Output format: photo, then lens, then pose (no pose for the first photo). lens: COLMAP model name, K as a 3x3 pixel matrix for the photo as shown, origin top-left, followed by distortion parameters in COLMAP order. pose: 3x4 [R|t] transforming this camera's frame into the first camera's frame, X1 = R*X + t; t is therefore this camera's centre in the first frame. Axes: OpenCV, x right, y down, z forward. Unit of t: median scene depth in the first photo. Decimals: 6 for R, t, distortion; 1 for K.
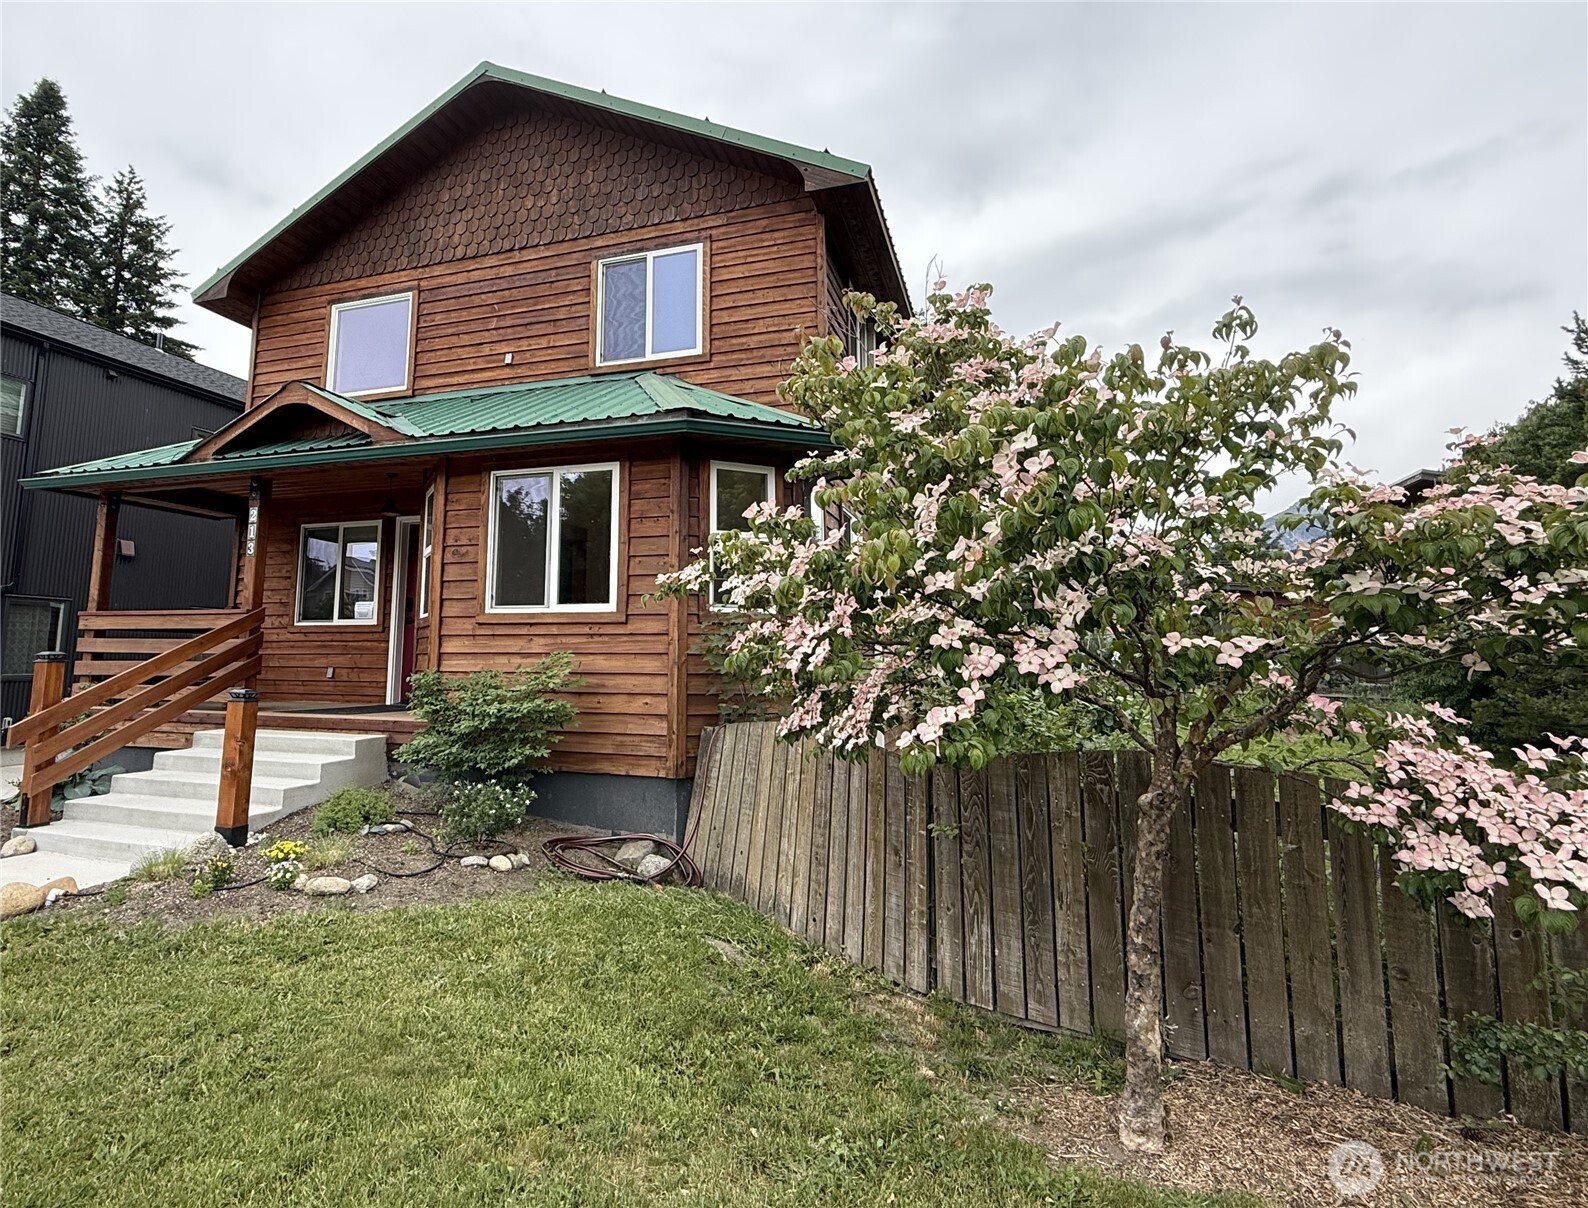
lens RADIAL K [[904.3, 0, 697.7], [0, 904.3, 538.2], [0, 0, 1]] dist [0.003862, 0.000178]
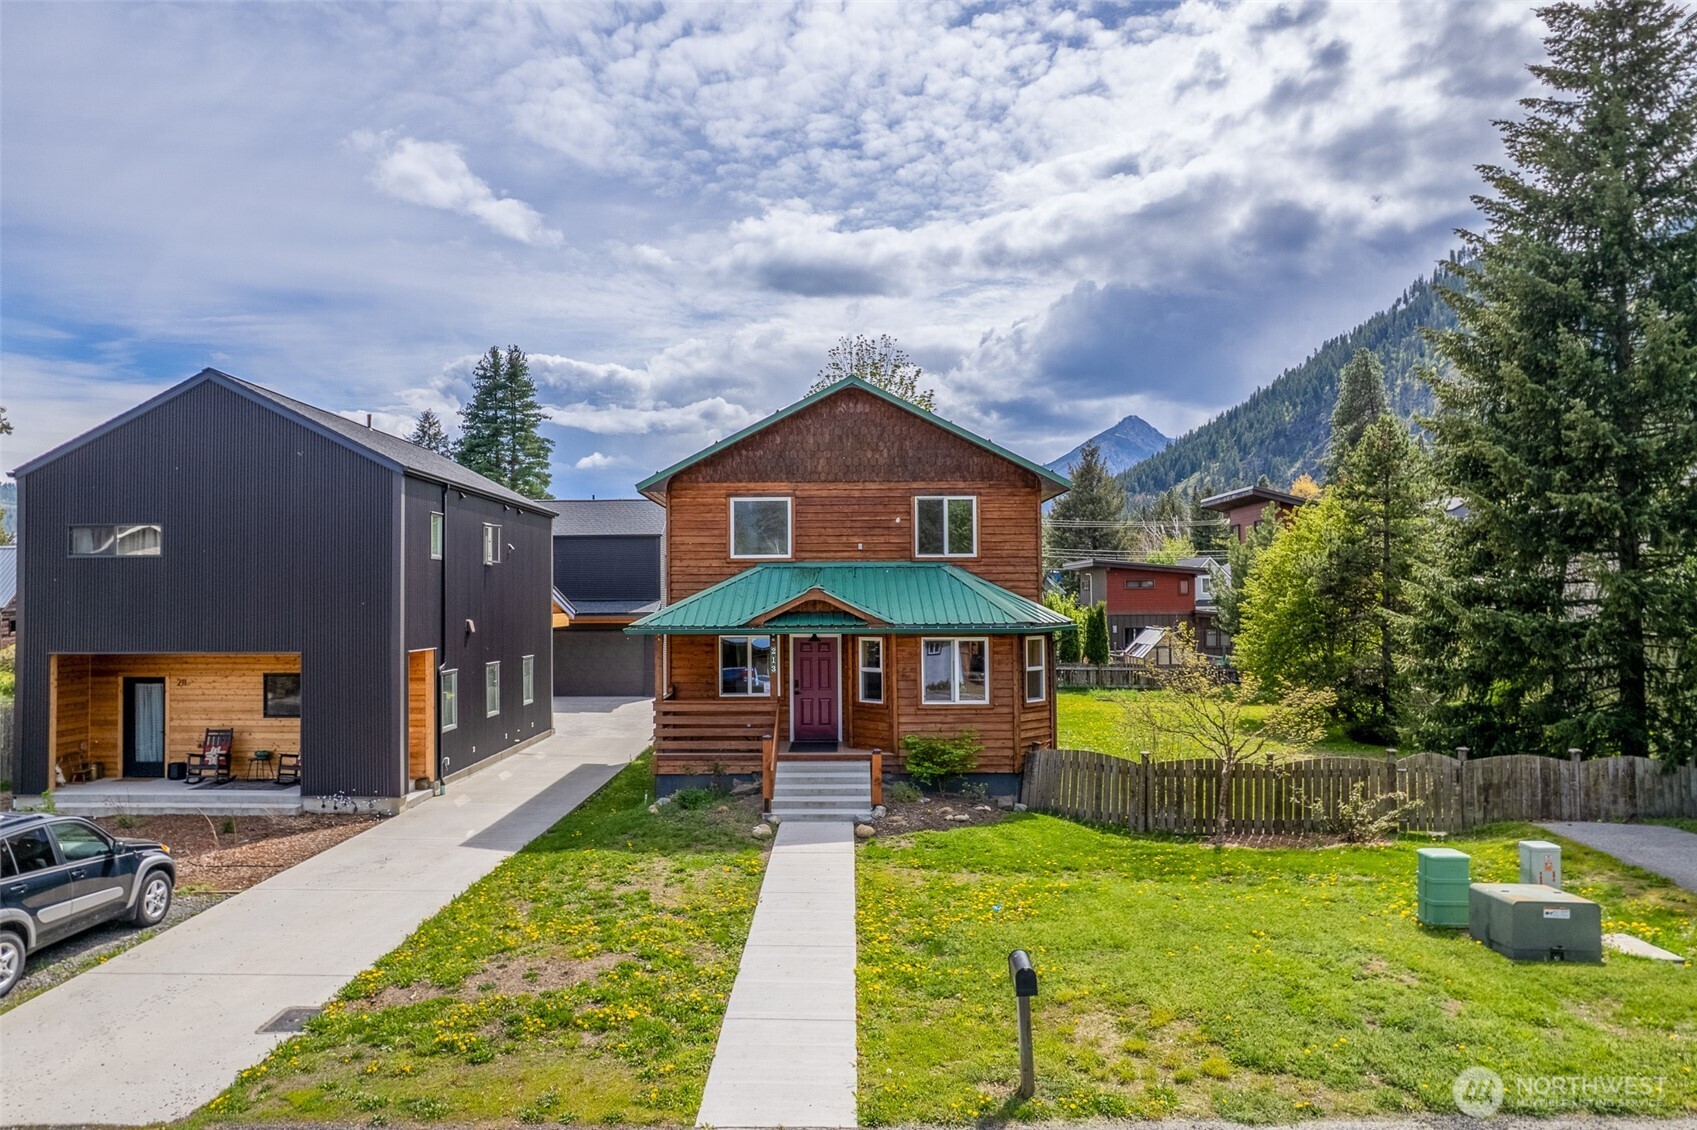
lens RADIAL K [[1201.2, 0, 849.7], [0, 1201.2, 548.9], [0, 0, 1]] dist [-0.046126, 0.024633]
pose [[0.933106, 0.001258, 0.359600, -1.187532], [-0.036785, 0.995082, 0.091971, -0.452256], [-0.357715, -0.099047, 0.928563, -1.304692]]
